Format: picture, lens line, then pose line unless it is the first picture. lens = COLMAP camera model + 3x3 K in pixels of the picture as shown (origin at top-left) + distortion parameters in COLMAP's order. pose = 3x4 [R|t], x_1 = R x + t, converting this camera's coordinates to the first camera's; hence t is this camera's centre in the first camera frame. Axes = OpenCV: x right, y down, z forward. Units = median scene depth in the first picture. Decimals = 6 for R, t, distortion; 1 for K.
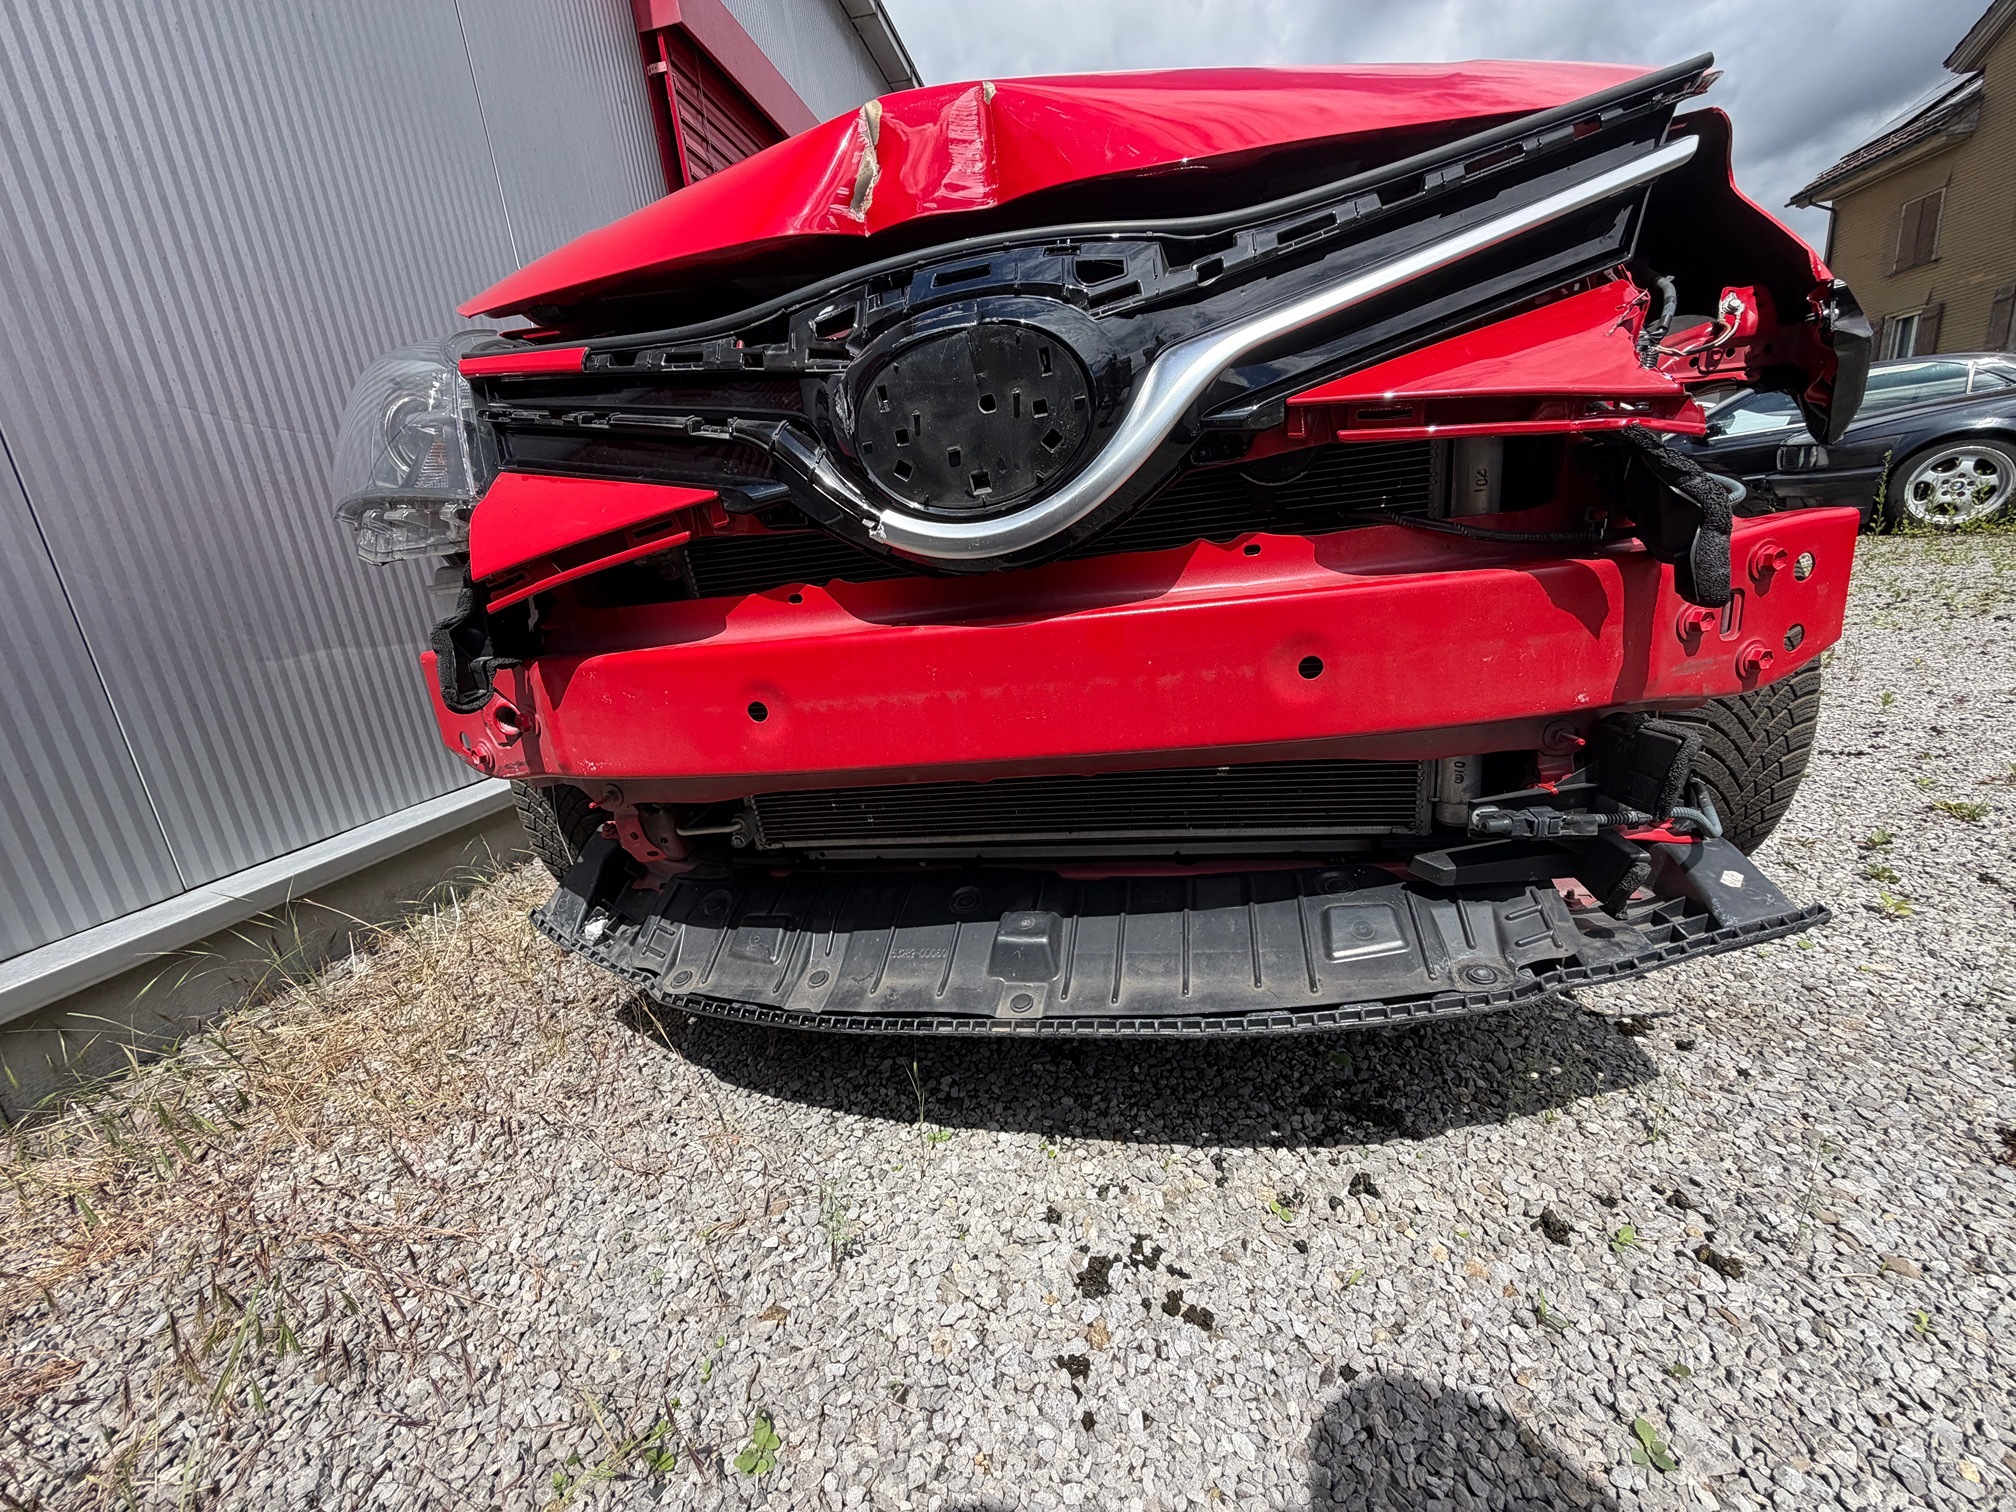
lens RADIAL K [[789.5, 0, 1008.0], [0, 789.5, 756.0], [0, 0, 1]] dist [0.015063, -0.005700]
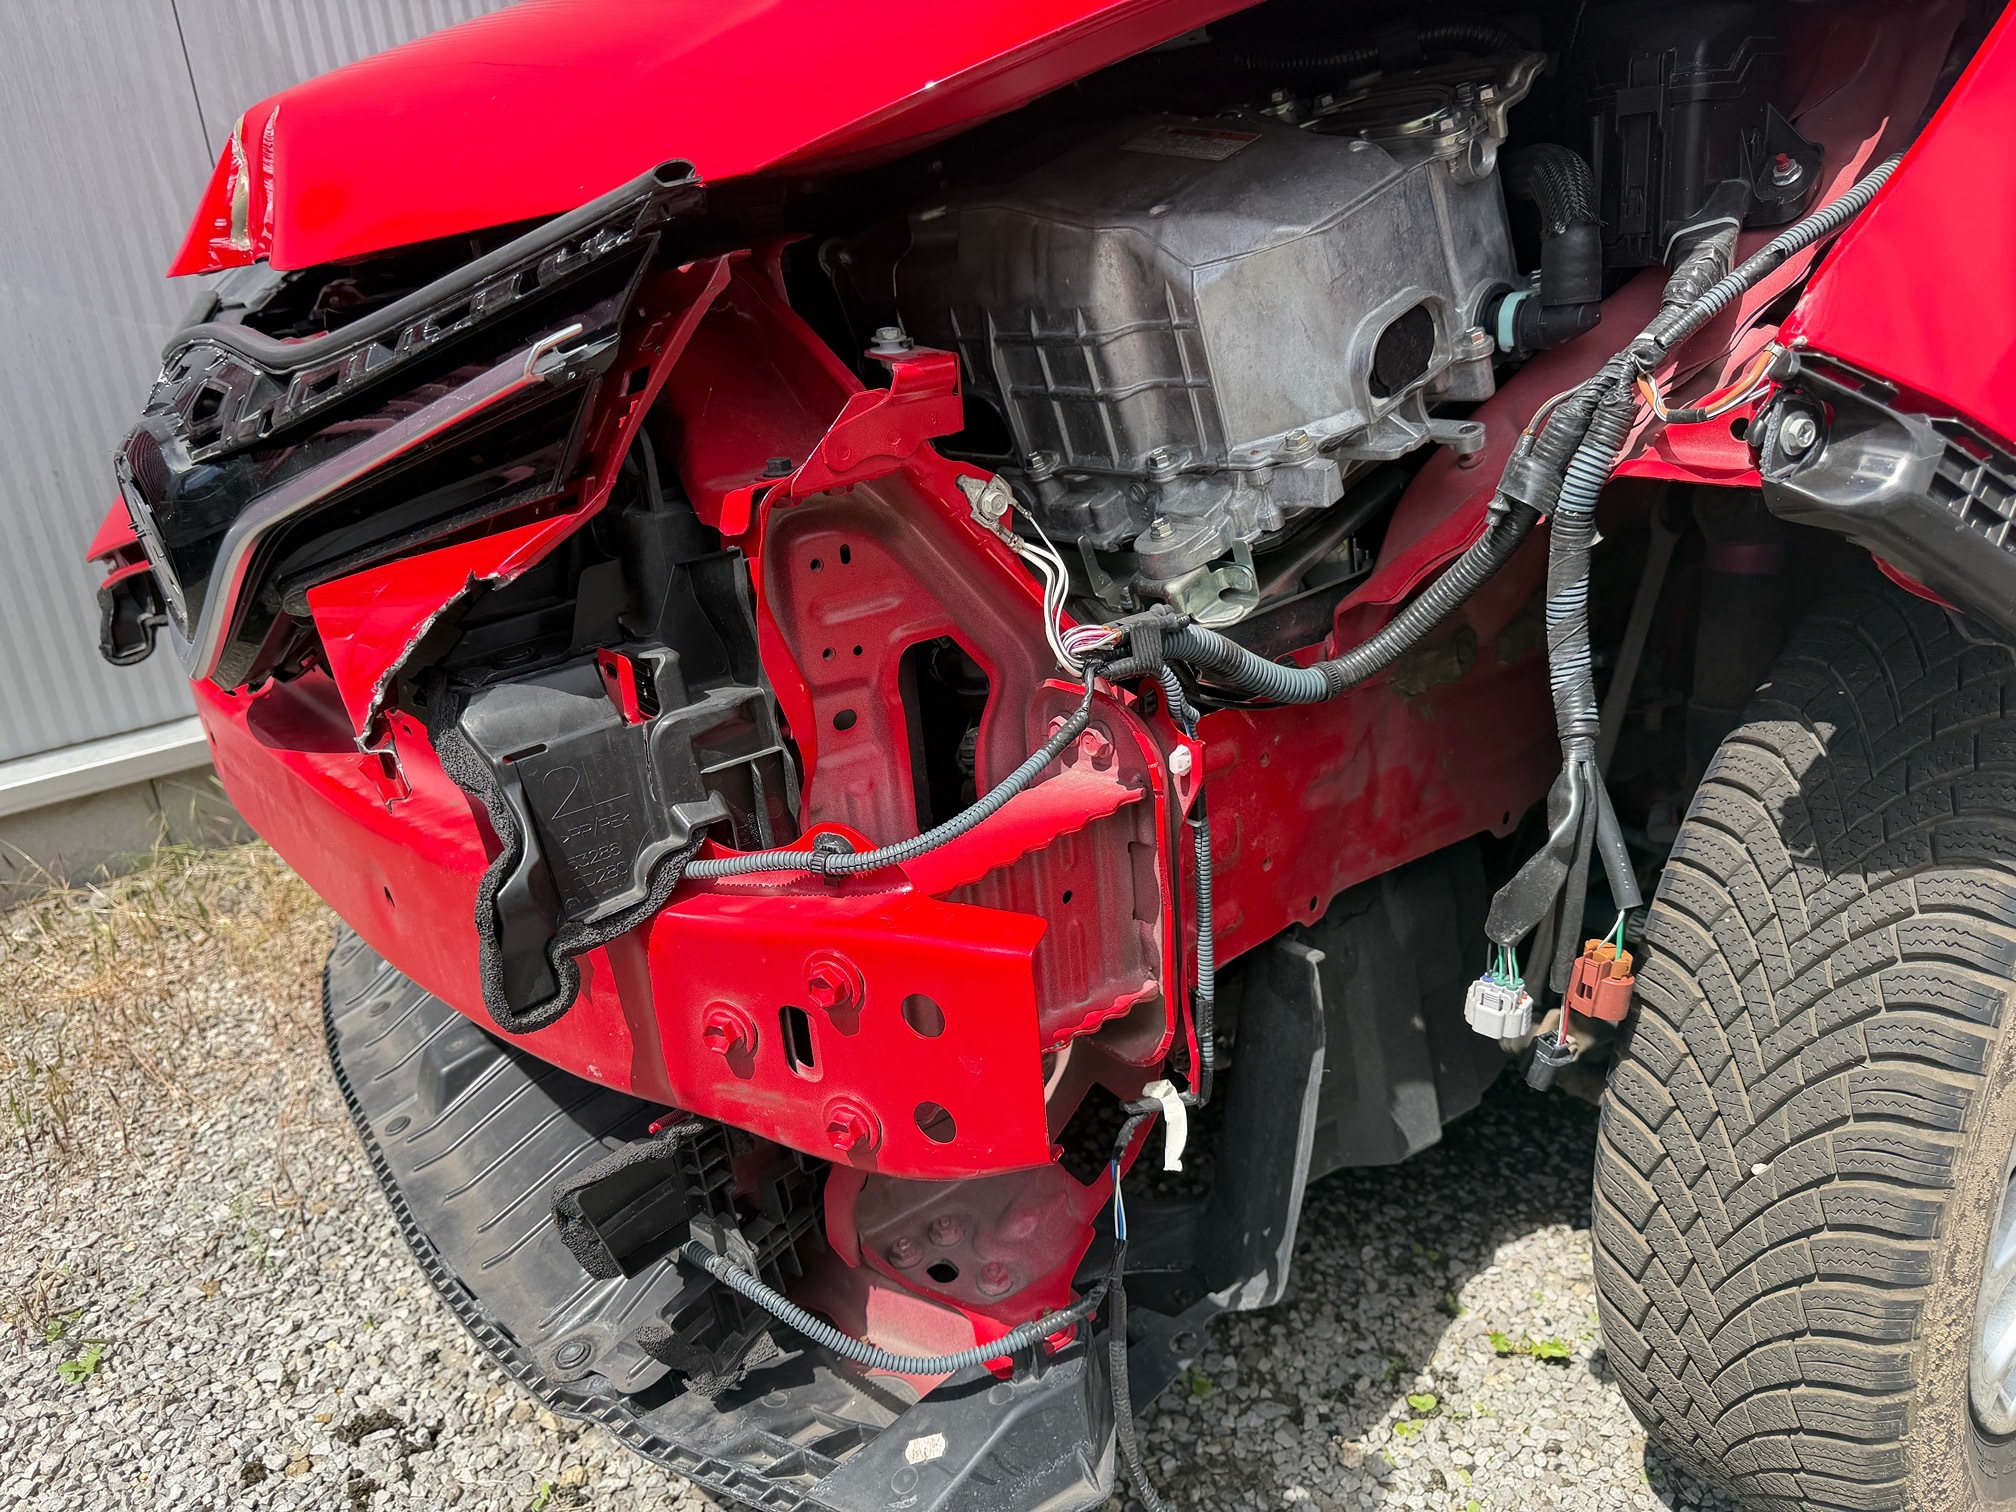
lens RADIAL K [[1440.2, 0, 1008.0], [0, 1440.2, 756.0], [0, 0, 1]] dist [0.047425, -0.079819]
pose [[0.753211, 0.276447, -0.596866, 1.275877], [-0.172001, 0.958601, 0.226935, -0.521644], [0.634892, -0.068269, 0.769579, 0.207624]]
